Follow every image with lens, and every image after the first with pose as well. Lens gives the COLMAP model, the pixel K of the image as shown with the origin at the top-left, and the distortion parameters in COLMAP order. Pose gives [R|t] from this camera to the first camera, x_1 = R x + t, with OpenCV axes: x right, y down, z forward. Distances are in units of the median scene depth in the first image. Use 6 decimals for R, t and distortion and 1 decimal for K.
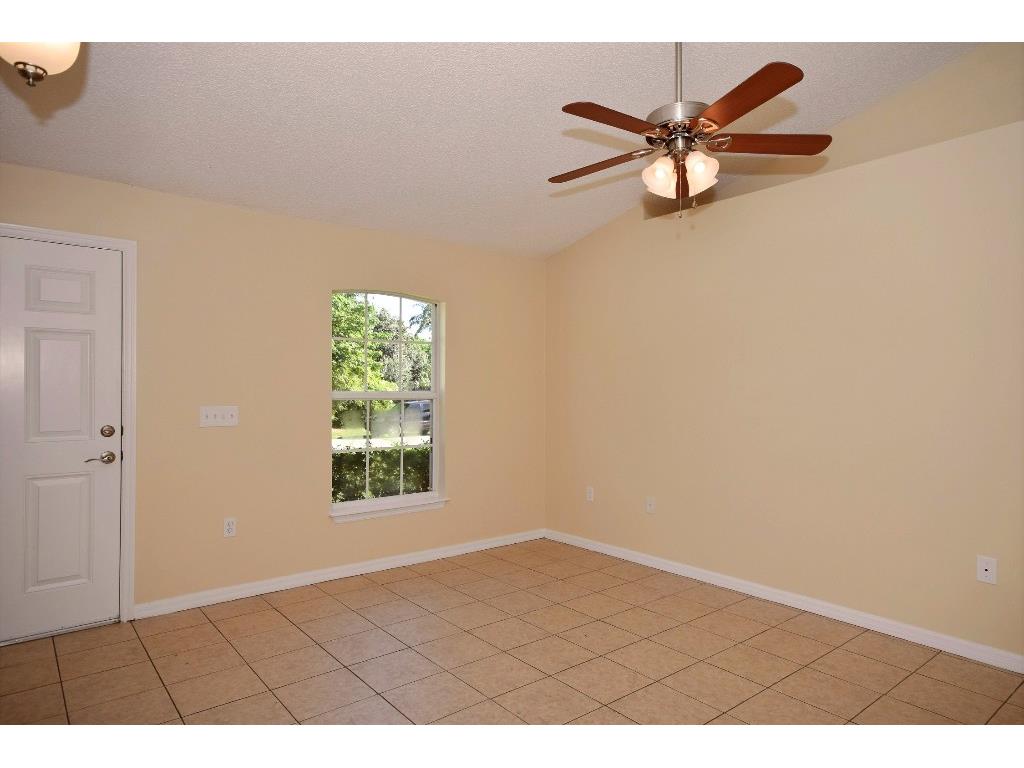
lens RADIAL K [[610.8, 0, 512.0], [0, 610.8, 384.0], [0, 0, 1]] dist [0.021515, 0.001484]
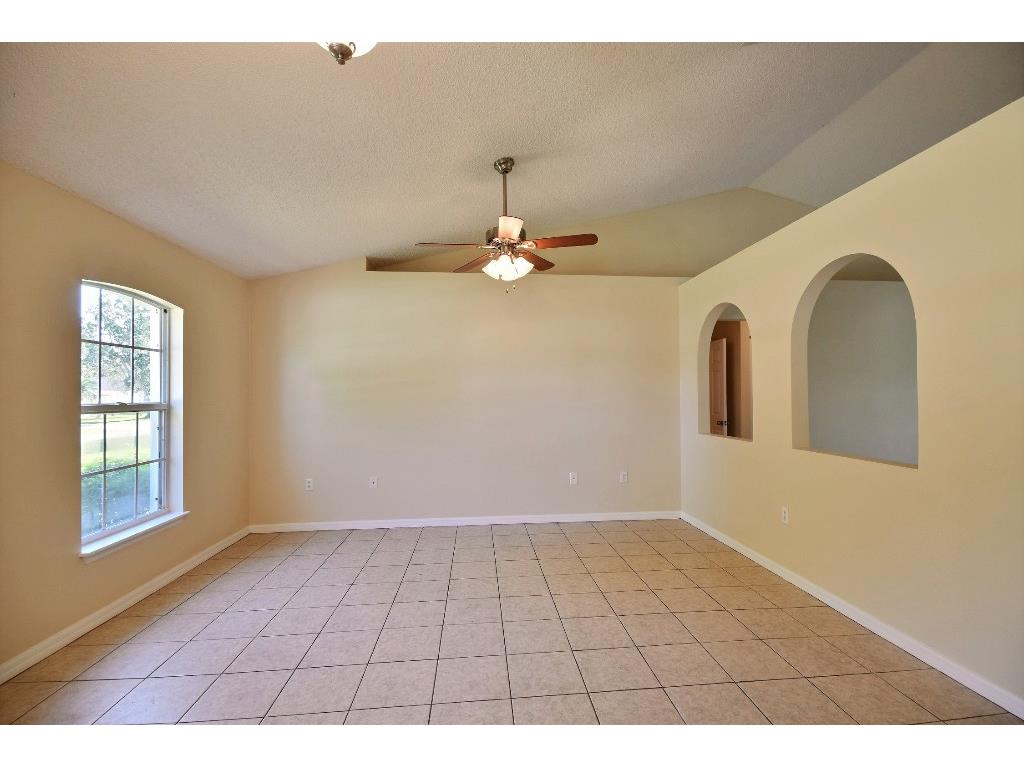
lens RADIAL K [[467.9, 0, 517.3], [0, 467.9, 388.7], [0, 0, 1]] dist [-0.000892, -0.000281]
pose [[0.555285, 0.004991, 0.831645, -0.598416], [-0.002579, 0.999988, -0.004279, -0.010008], [-0.831656, 0.000231, 0.555291, 0.205200]]
